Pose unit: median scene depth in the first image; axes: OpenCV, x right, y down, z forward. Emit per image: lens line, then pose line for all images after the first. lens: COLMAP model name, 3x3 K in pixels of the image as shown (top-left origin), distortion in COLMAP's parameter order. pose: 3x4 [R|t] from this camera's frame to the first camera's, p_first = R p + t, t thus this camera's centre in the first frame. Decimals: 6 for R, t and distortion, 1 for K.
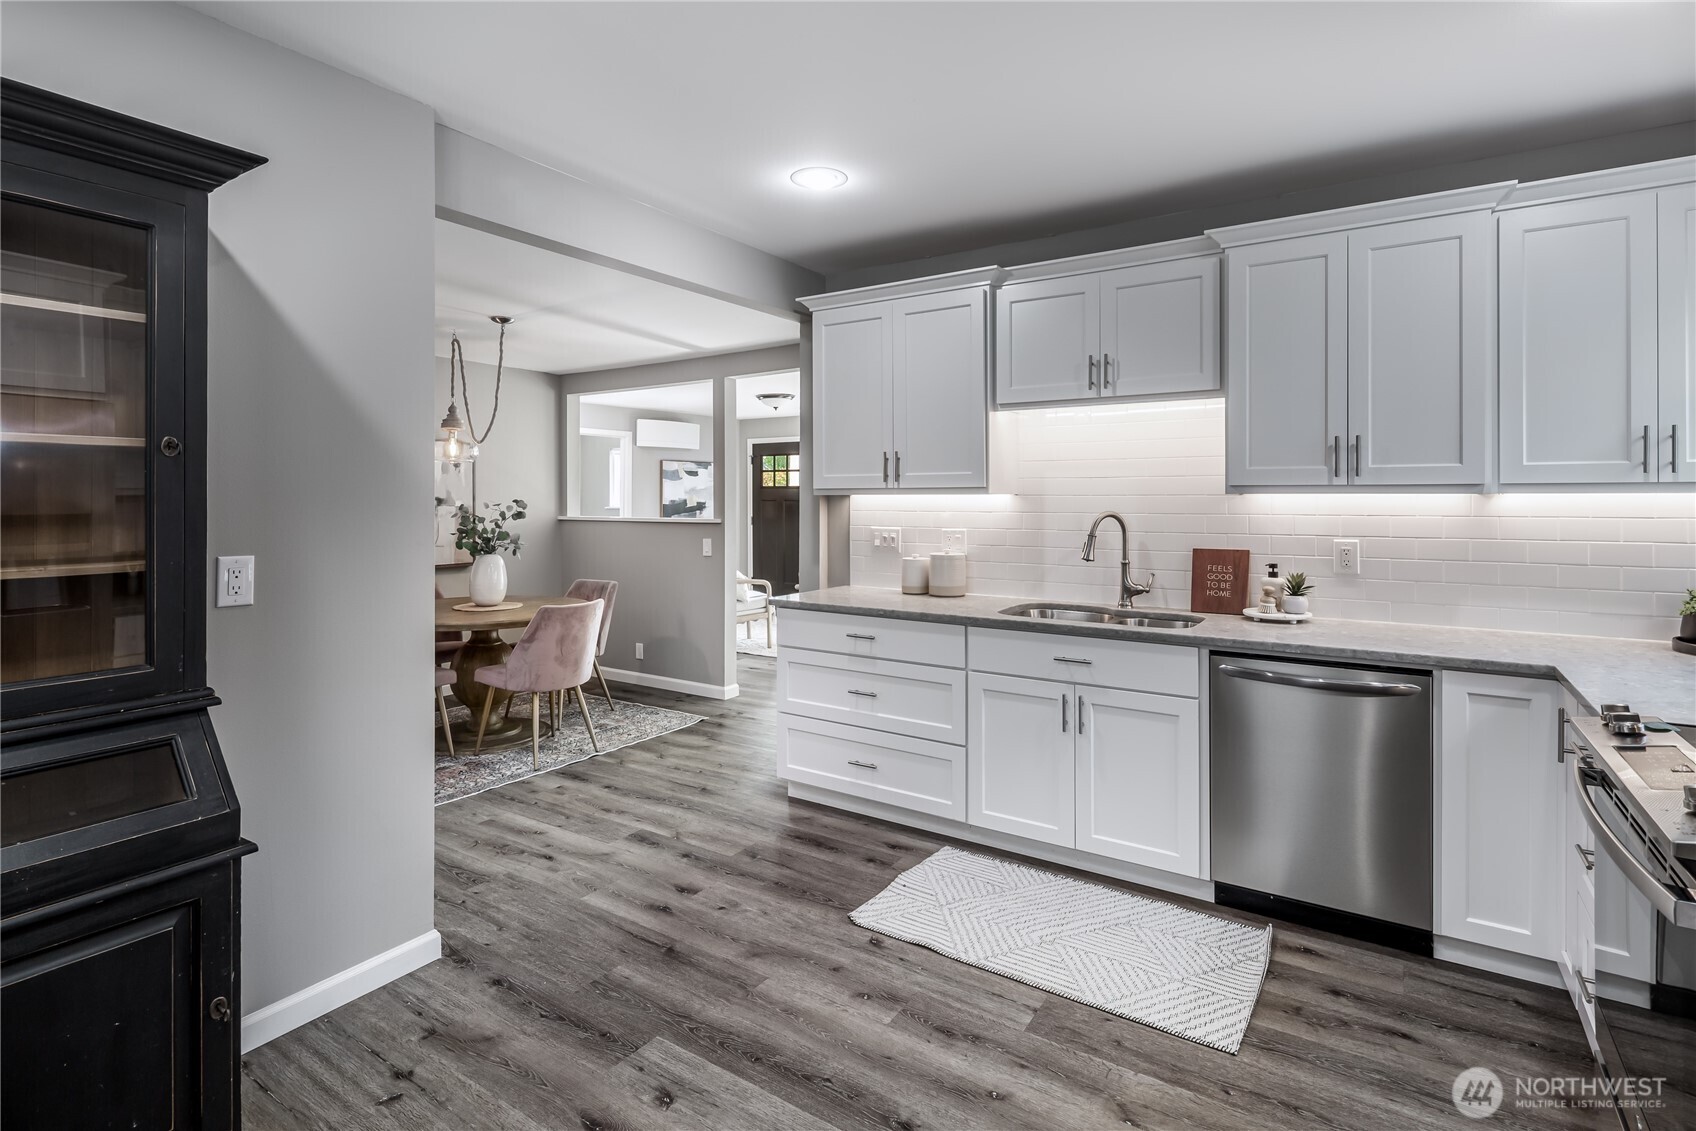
lens RADIAL K [[835.4, 0, 840.8], [0, 835.4, 495.7], [0, 0, 1]] dist [0.000225, -0.001065]
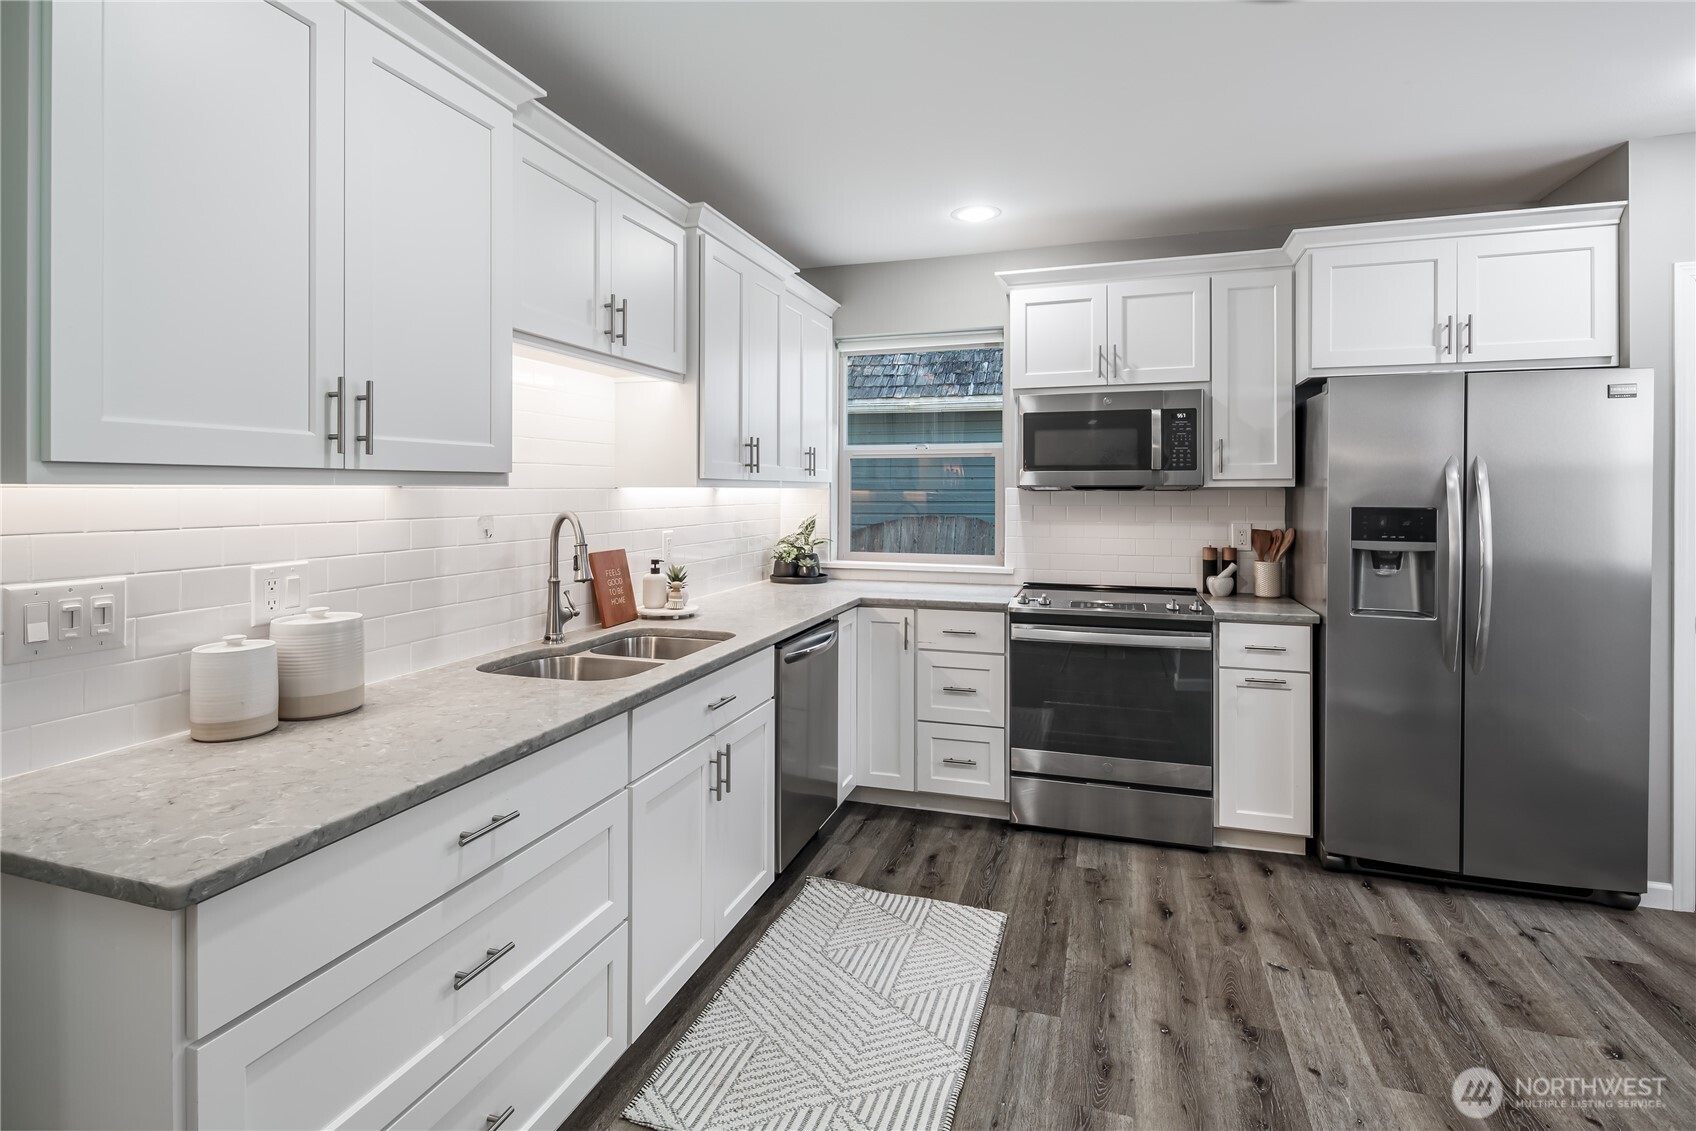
lens RADIAL K [[825.2, 0, 845.6], [0, 825.2, 493.8], [0, 0, 1]] dist [0.001175, -0.001253]
pose [[-0.267477, -0.003098, 0.963559, -0.482539], [0.000442, 0.999994, 0.003338, 0.002087], [-0.963564, 0.001319, -0.267474, 1.087947]]
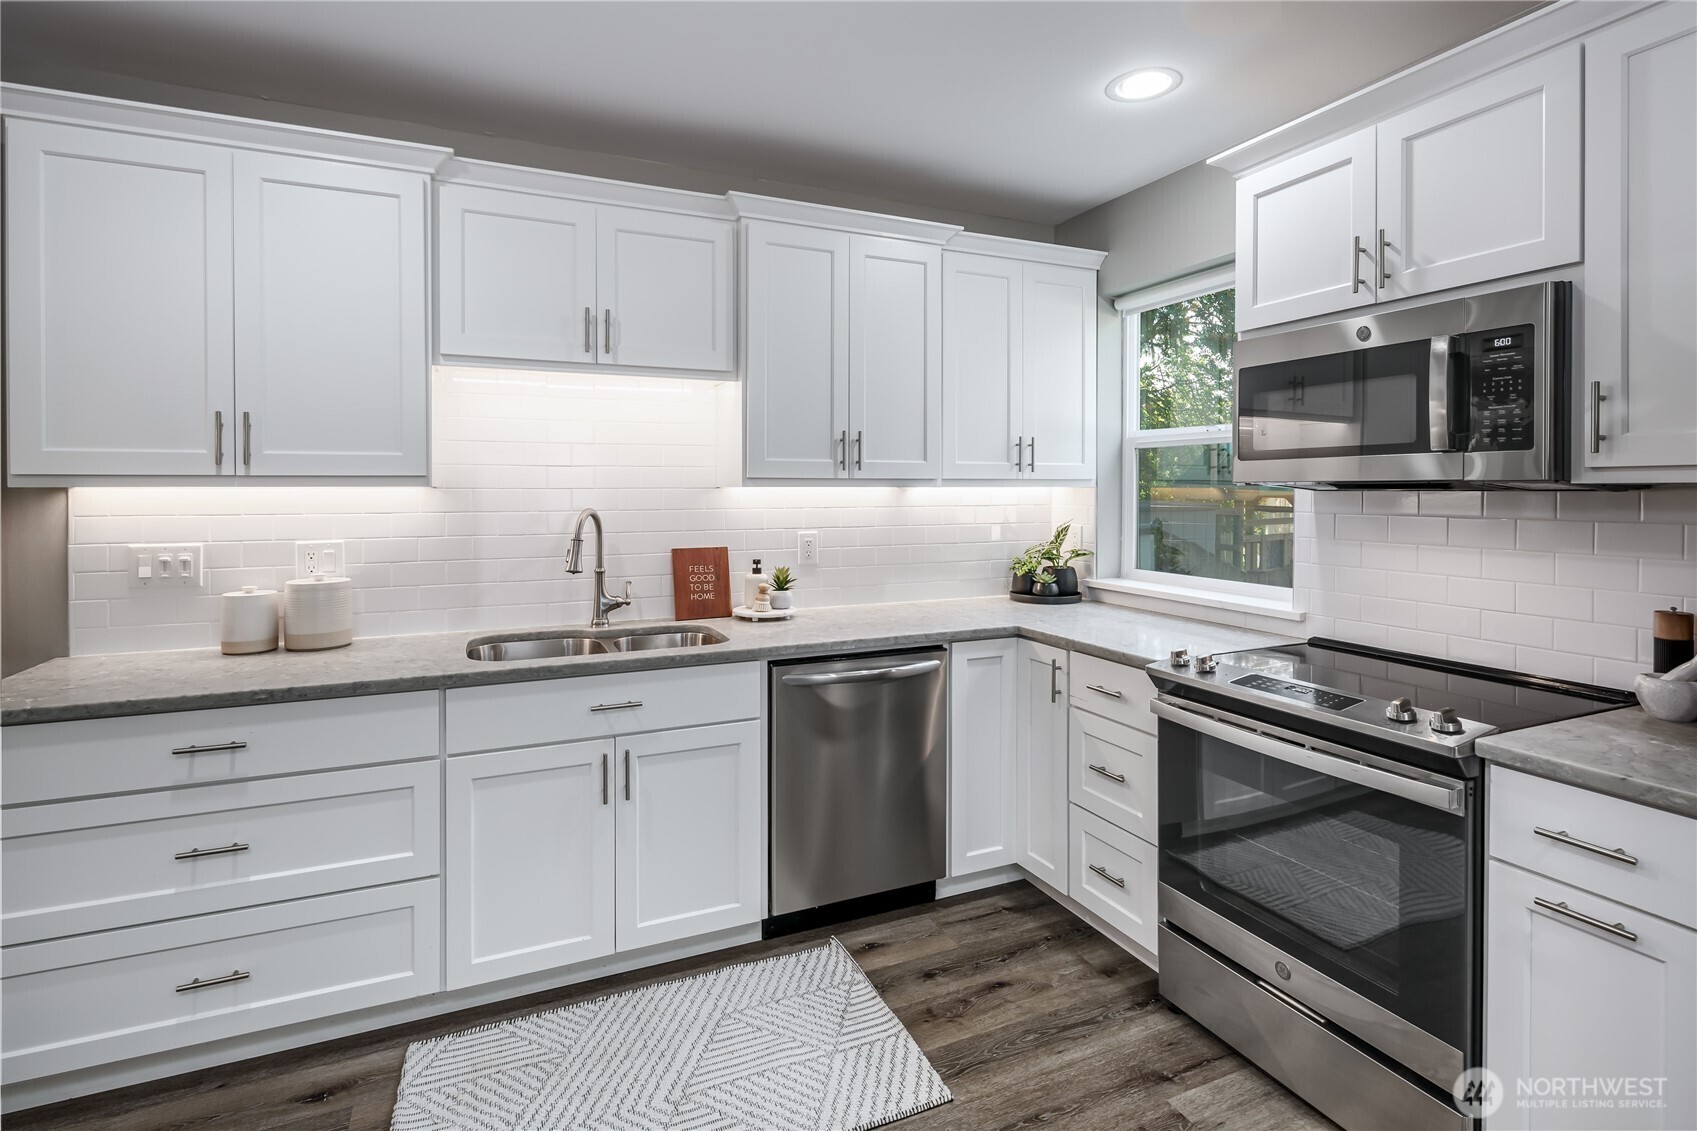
lens RADIAL K [[825.7, 0, 846.1], [0, 825.7, 493.7], [0, 0, 1]] dist [0.001175, -0.001253]
pose [[0.534541, -0.004515, 0.845130, -0.241044], [0.000113, 0.999986, 0.005270, 0.000574], [-0.845142, -0.002721, 0.534534, 0.422232]]
